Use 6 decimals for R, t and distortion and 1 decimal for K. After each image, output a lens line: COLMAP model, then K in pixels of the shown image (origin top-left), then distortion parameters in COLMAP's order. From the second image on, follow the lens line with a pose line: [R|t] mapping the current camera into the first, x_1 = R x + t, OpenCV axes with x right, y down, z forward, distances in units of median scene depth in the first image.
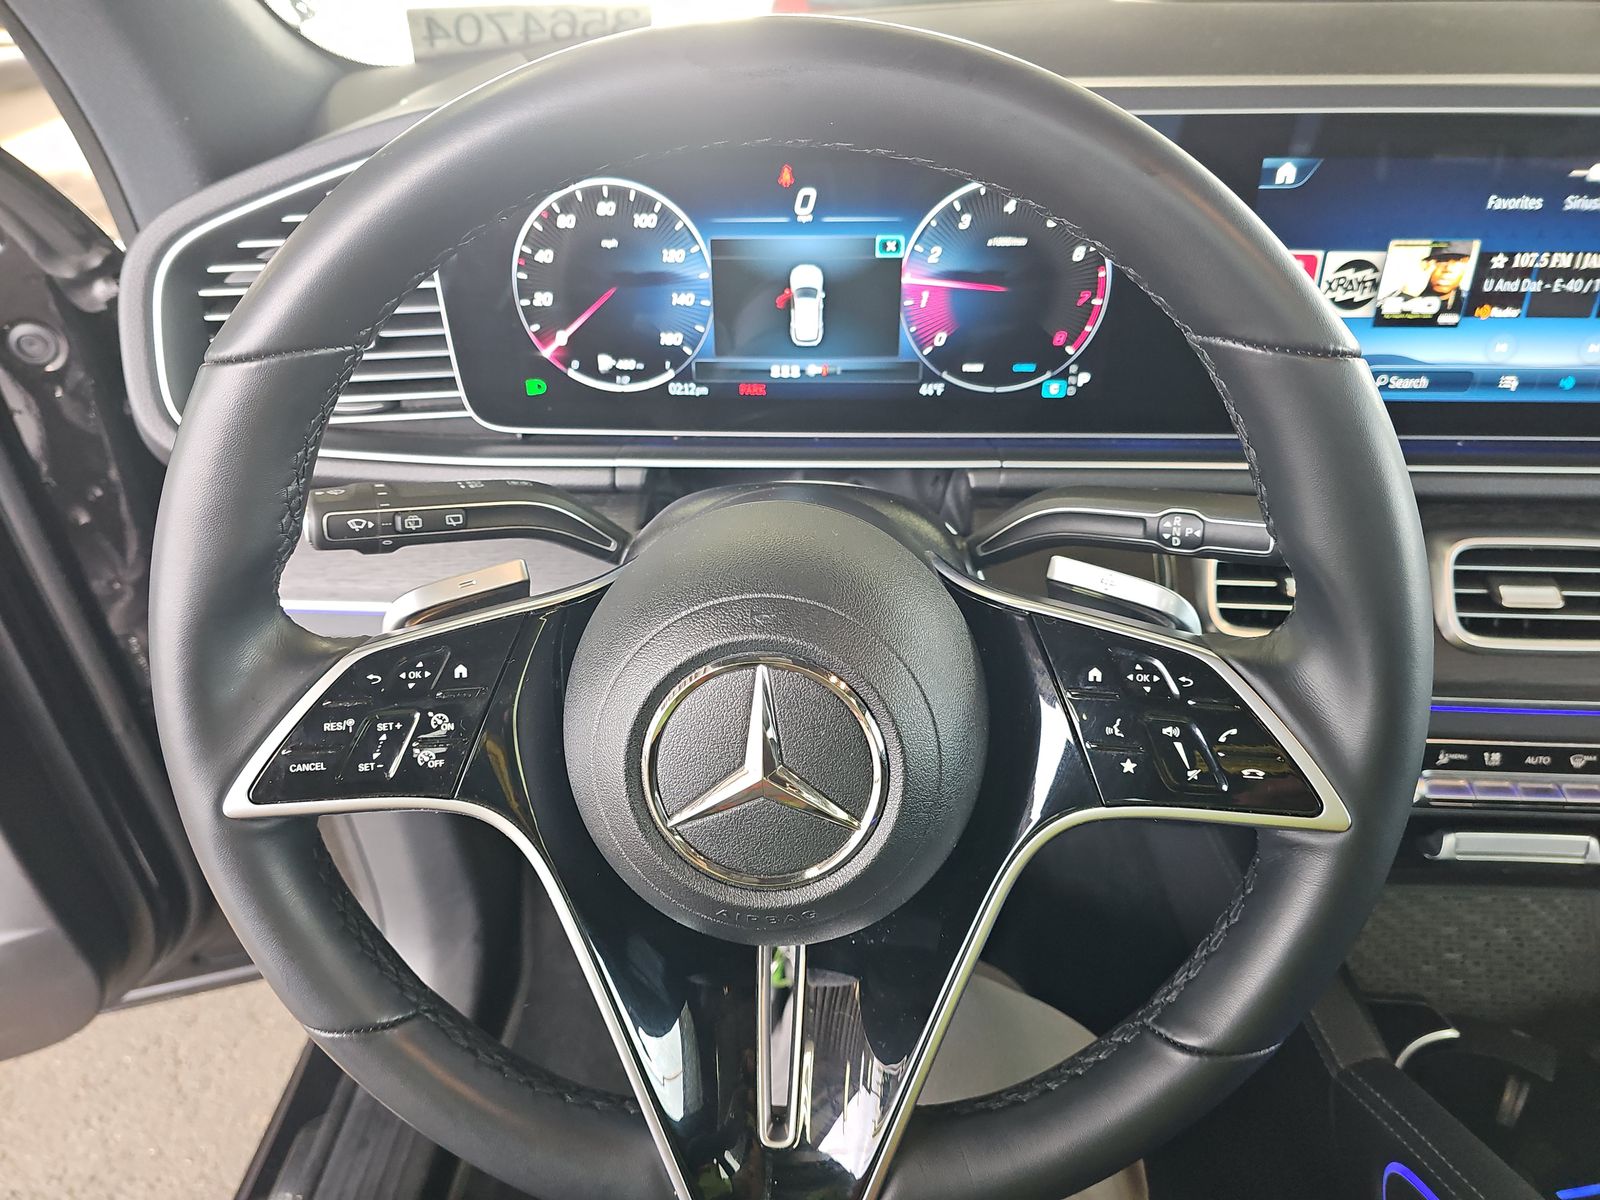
lens RADIAL K [[1081.2, 0, 794.5], [0, 1081.2, 622.8], [0, 0, 1]] dist [0.027505, -0.040271]
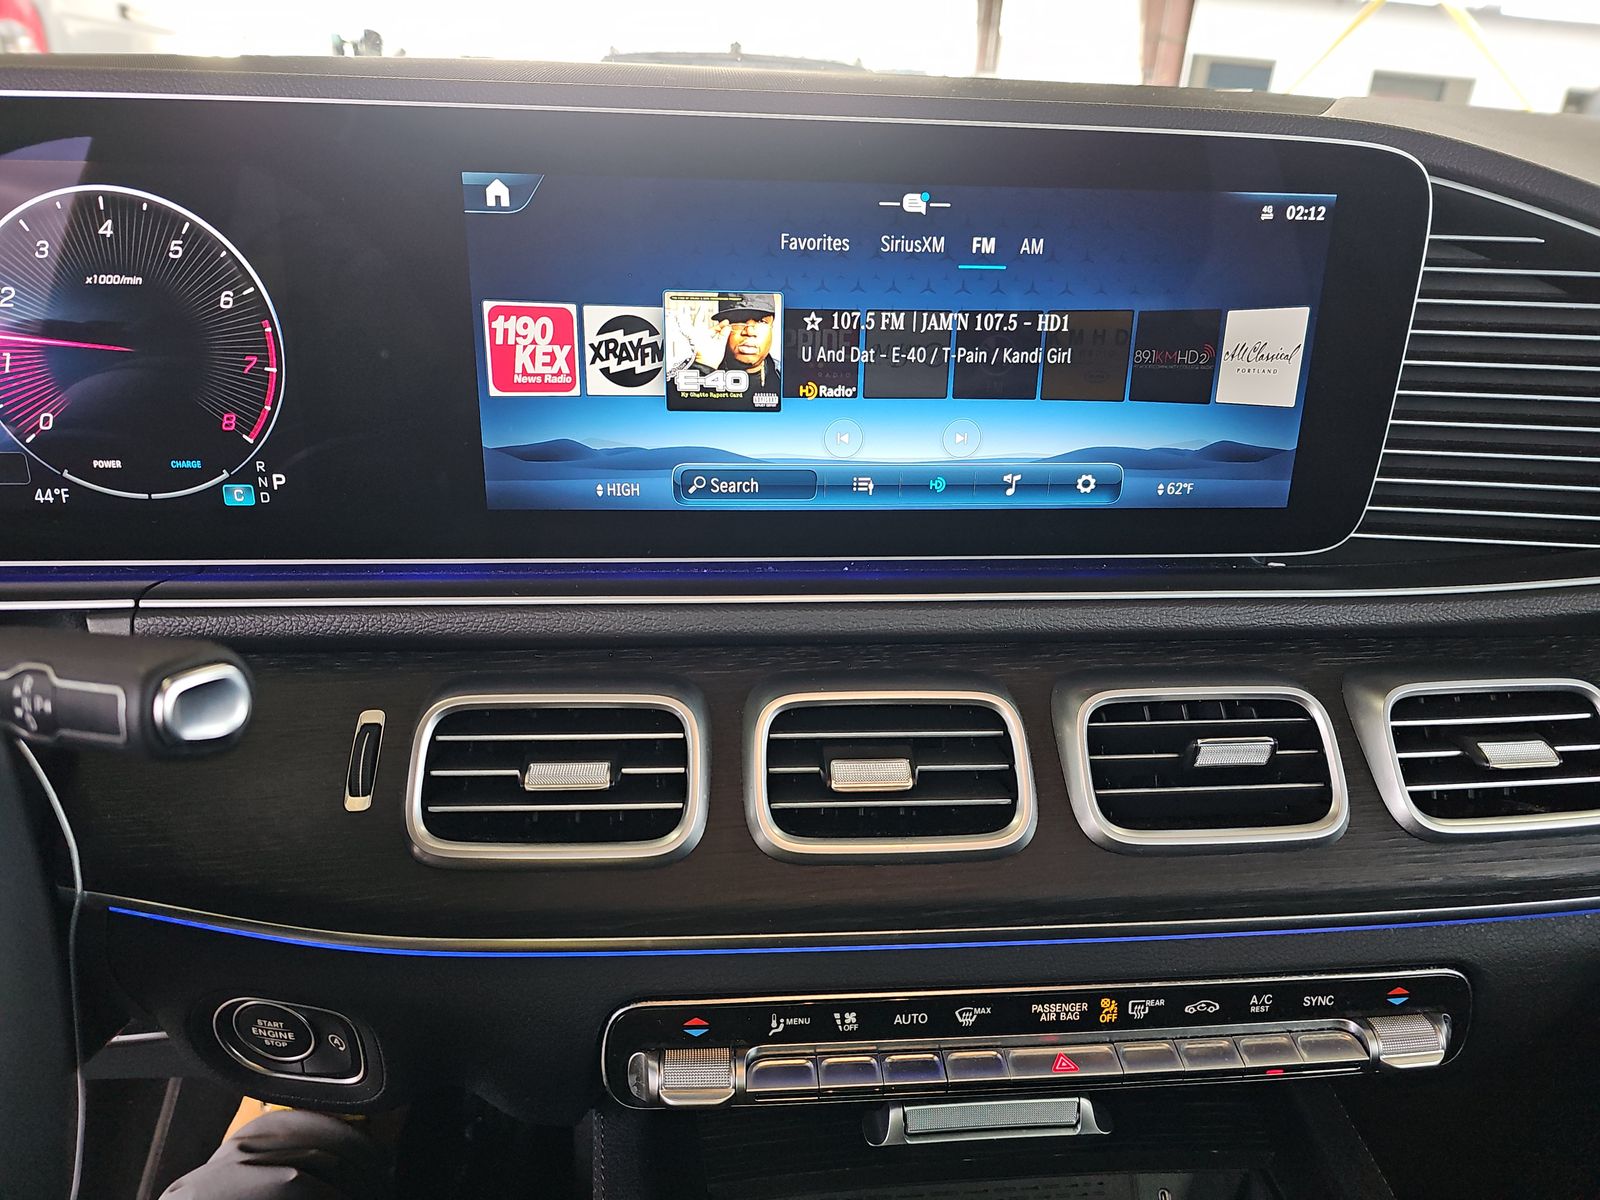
lens RADIAL K [[1081.2, 0, 804.1], [0, 1081.2, 606.4], [0, 0, 1]] dist [0.027505, -0.040271]
pose [[0.985942, -0.016800, 0.166242, 0.500051], [0.045901, 0.983887, -0.172799, -0.011984], [-0.160660, 0.178000, 0.970827, 0.302530]]
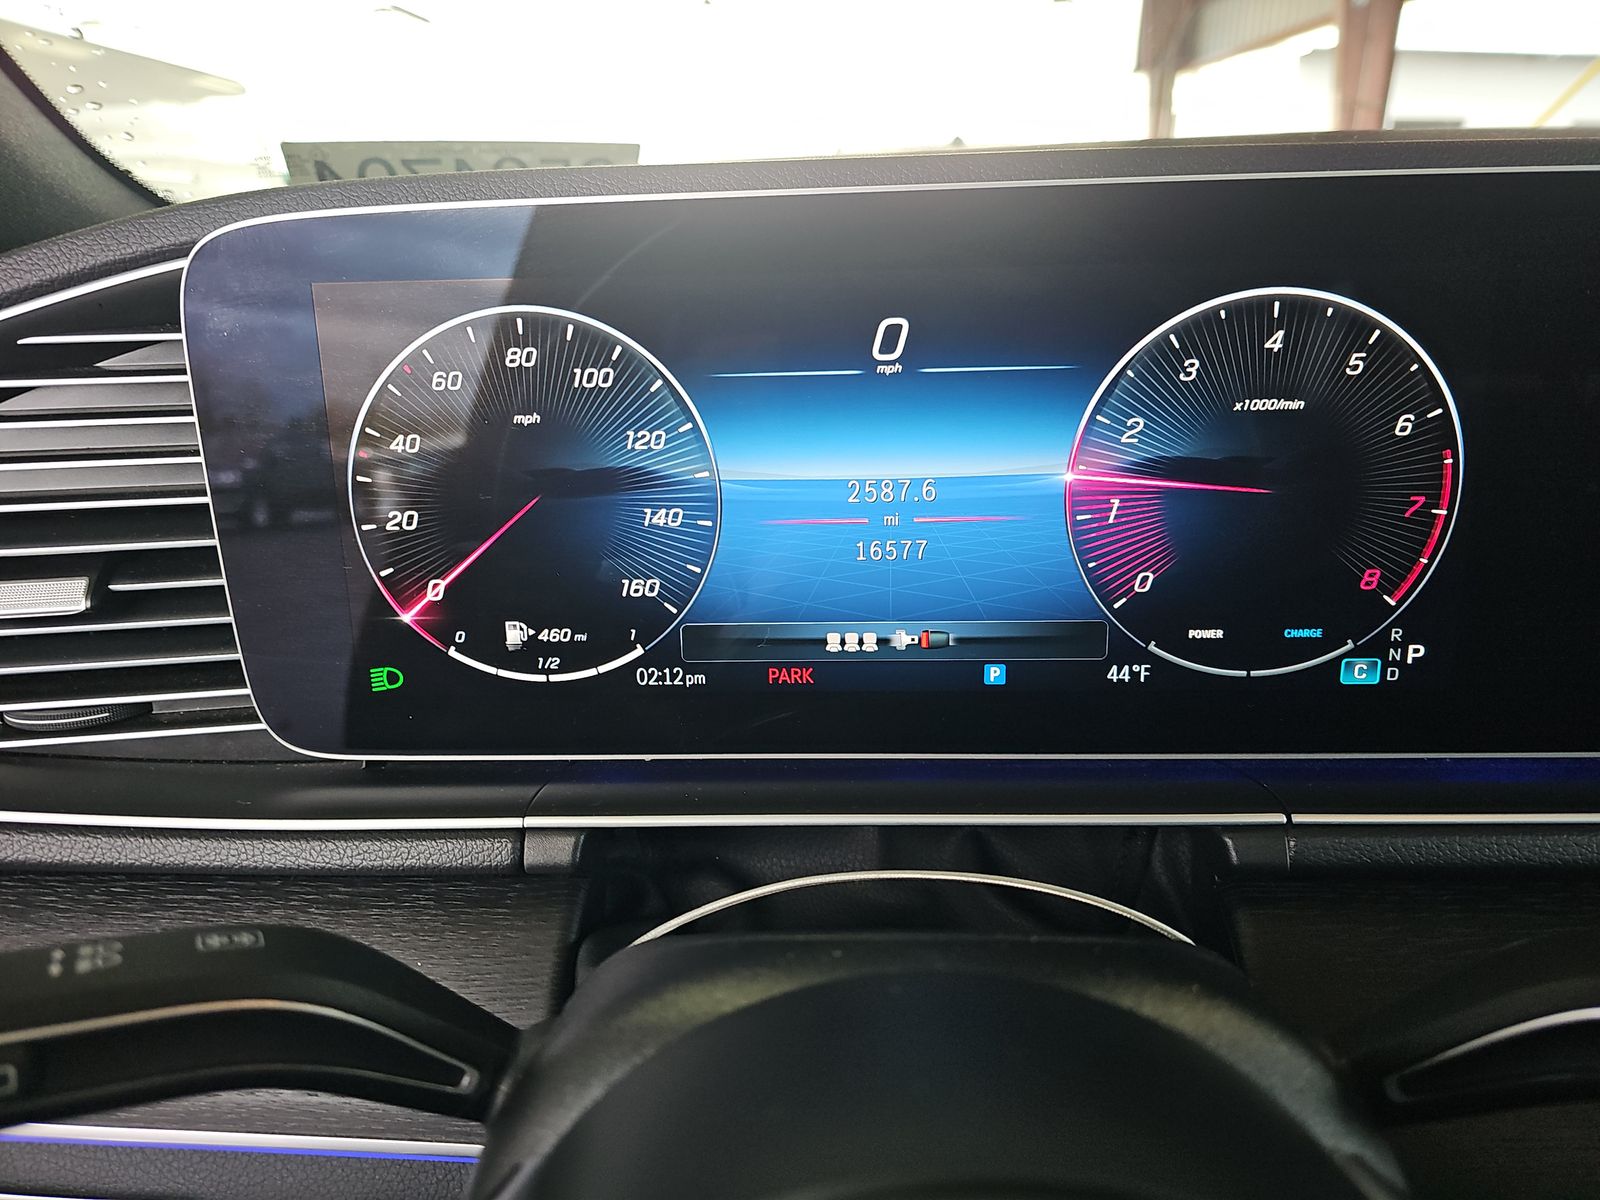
lens RADIAL K [[1081.2, 0, 816.0], [0, 1081.2, 597.6], [0, 0, 1]] dist [0.027505, -0.040271]
pose [[0.999674, -0.011811, 0.022653, -0.040249], [0.017240, 0.966249, -0.257034, -0.124353], [-0.018852, 0.257341, 0.966137, 0.506041]]
